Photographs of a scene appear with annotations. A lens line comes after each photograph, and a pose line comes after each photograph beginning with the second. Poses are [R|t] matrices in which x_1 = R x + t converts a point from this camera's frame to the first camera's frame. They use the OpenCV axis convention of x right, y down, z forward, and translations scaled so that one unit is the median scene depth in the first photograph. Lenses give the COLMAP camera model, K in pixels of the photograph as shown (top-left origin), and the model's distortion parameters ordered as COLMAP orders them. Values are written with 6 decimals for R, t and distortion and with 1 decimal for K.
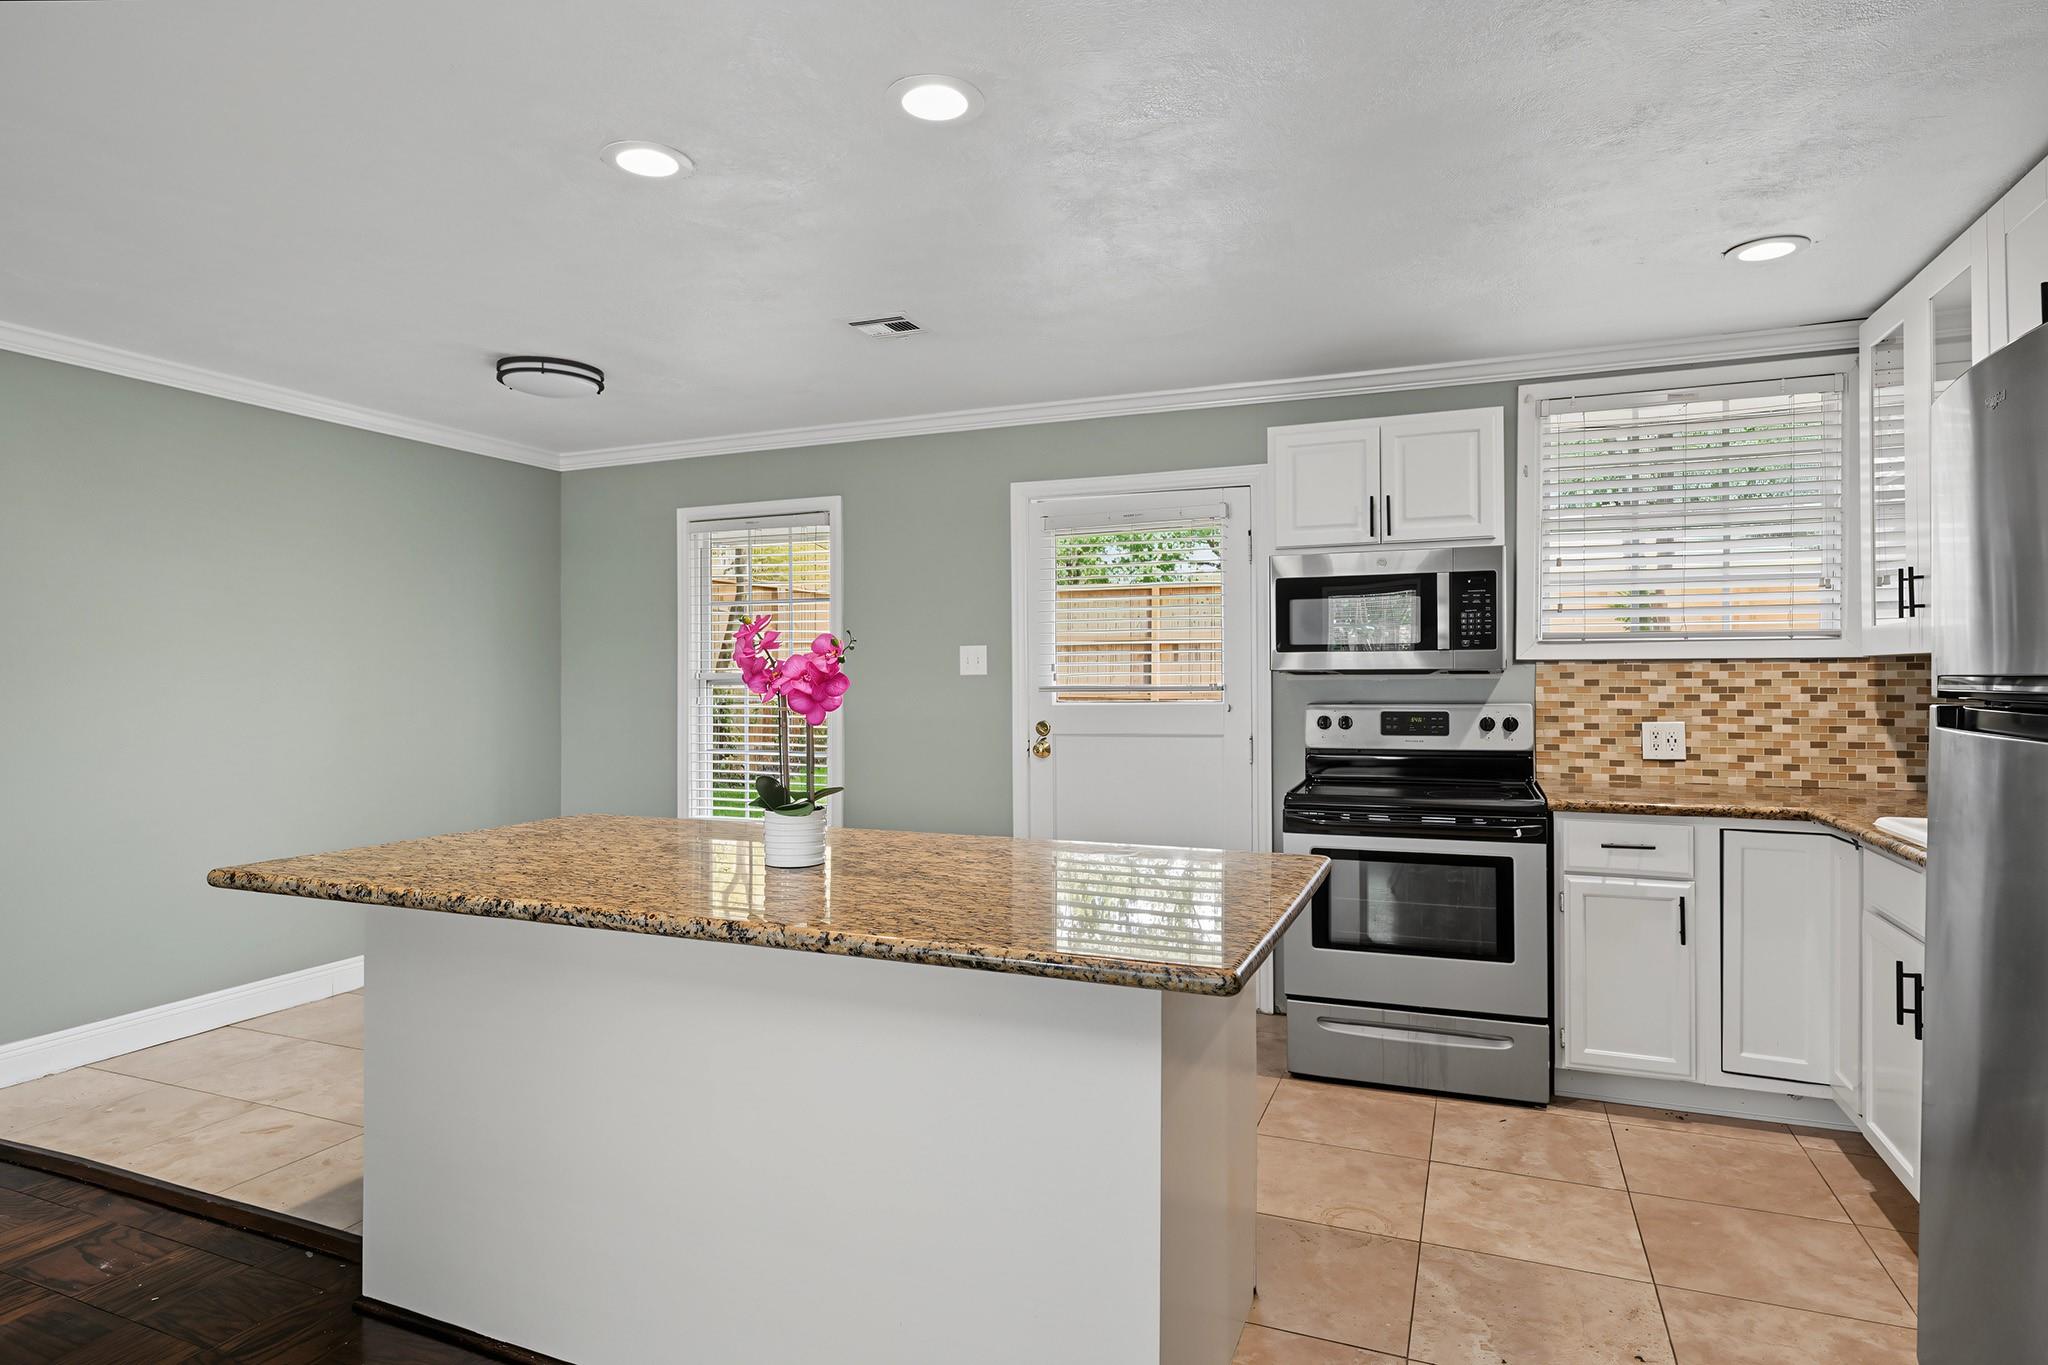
lens RADIAL K [[1115.1, 0, 1017.3], [0, 1115.1, 673.0], [0, 0, 1]] dist [-0.000607, -0.000823]
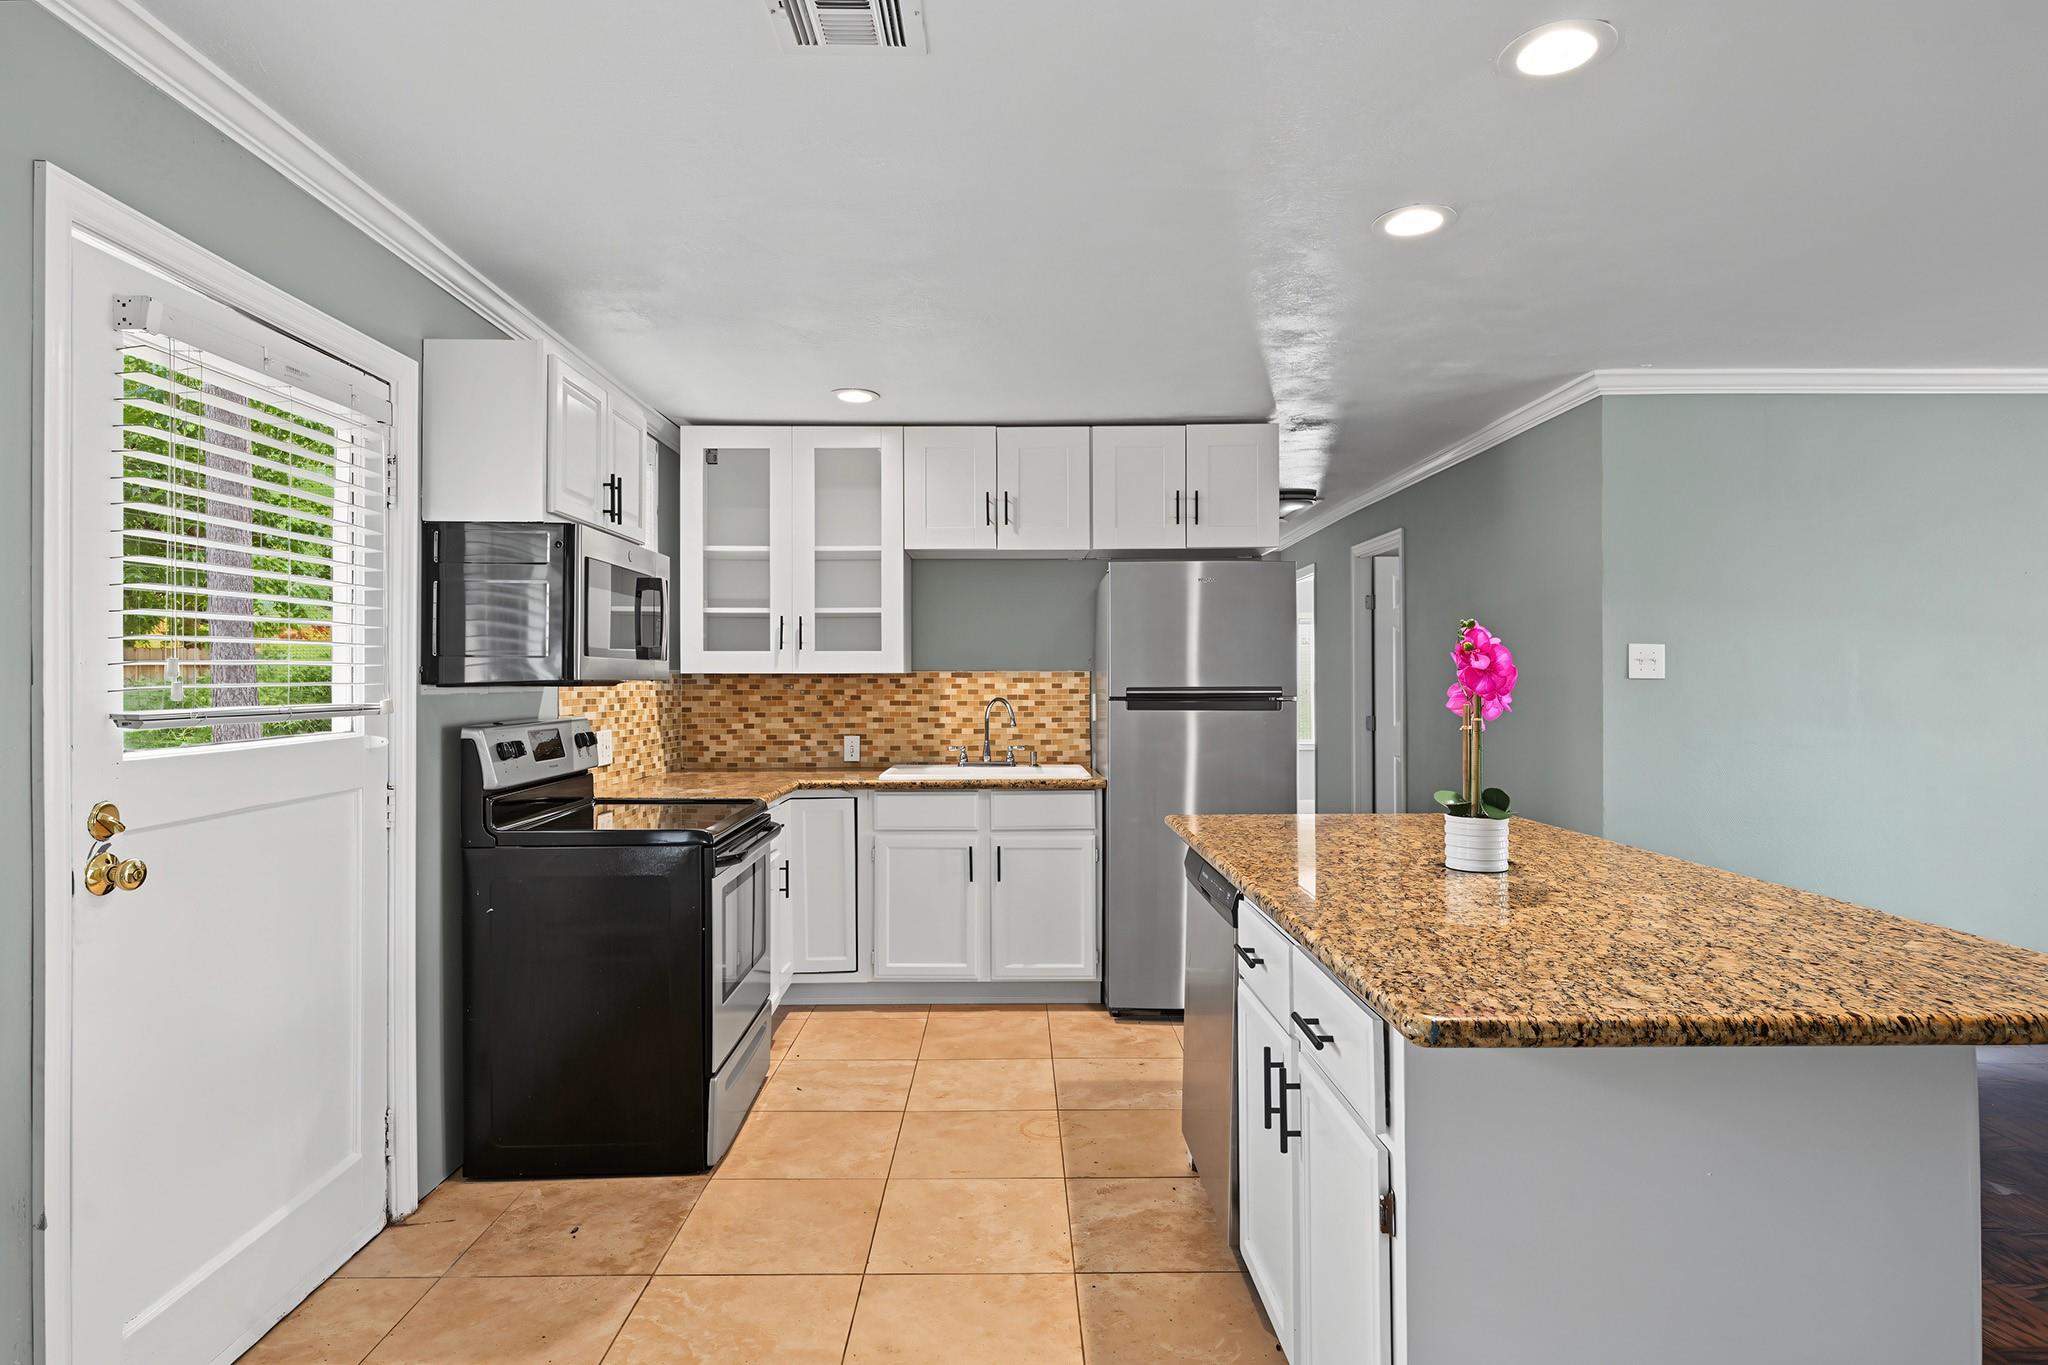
lens RADIAL K [[1115.1, 0, 1020.8], [0, 1115.1, 678.9], [0, 0, 1]] dist [-0.000607, -0.000823]
pose [[-0.392749, 0.007661, 0.919614, -0.579842], [0.000157, 0.999966, -0.008264, 0.002820], [-0.919646, -0.003101, -0.392737, 1.062177]]
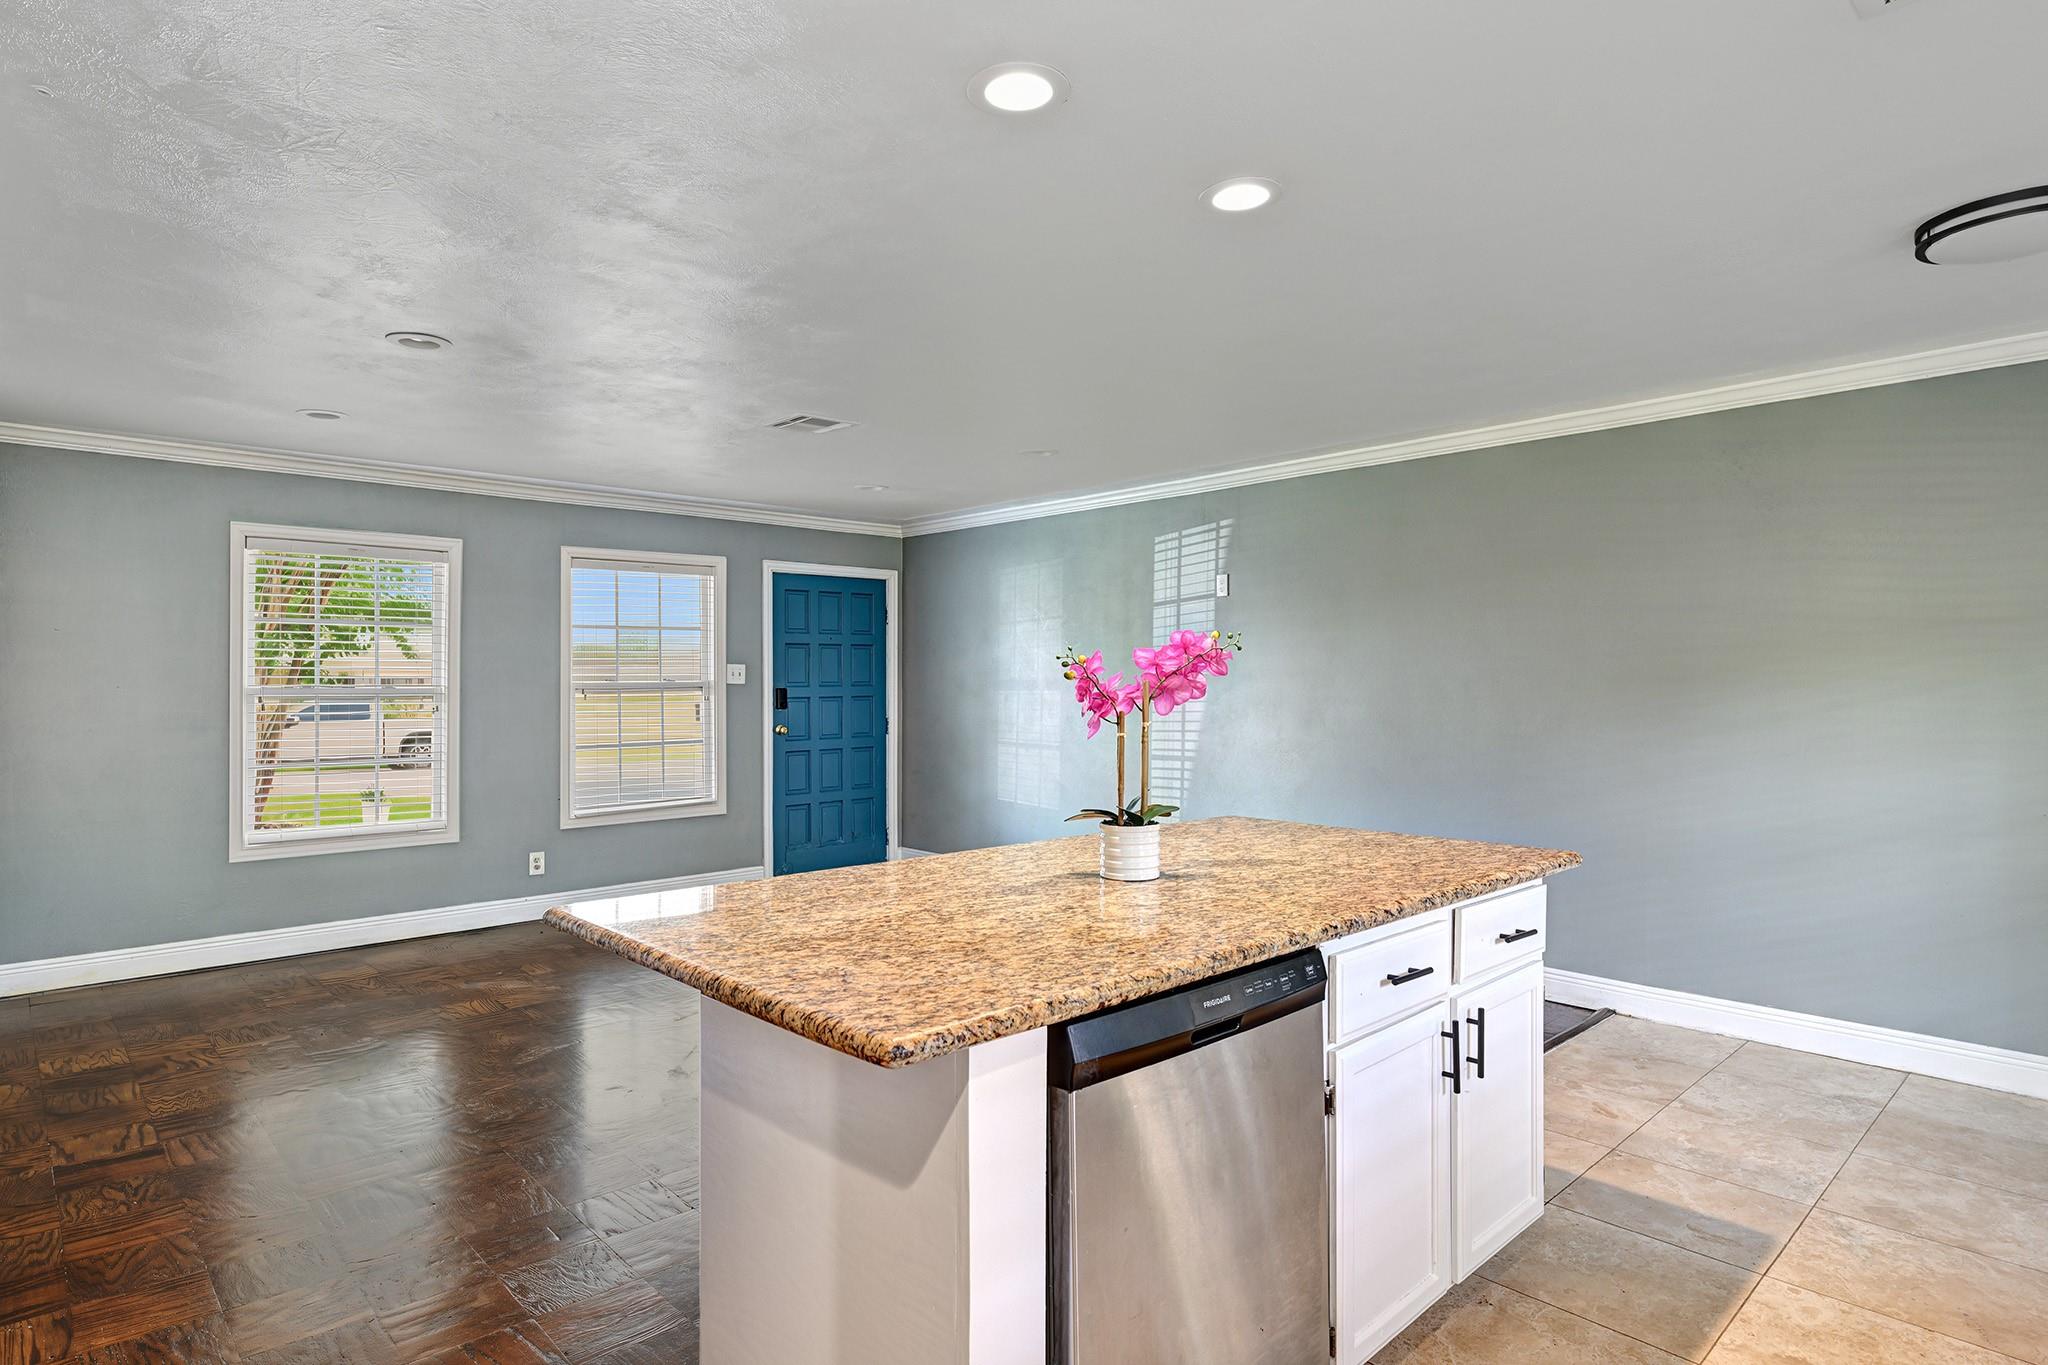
lens RADIAL K [[1115.1, 0, 1007.5], [0, 1115.1, 693.1], [0, 0, 1]] dist [-0.000607, -0.000823]
pose [[-0.420038, 0.007193, -0.907478, 0.451846], [0.005075, 0.999972, 0.005577, 0.000581], [0.907492, -0.002263, -0.420063, 0.786727]]
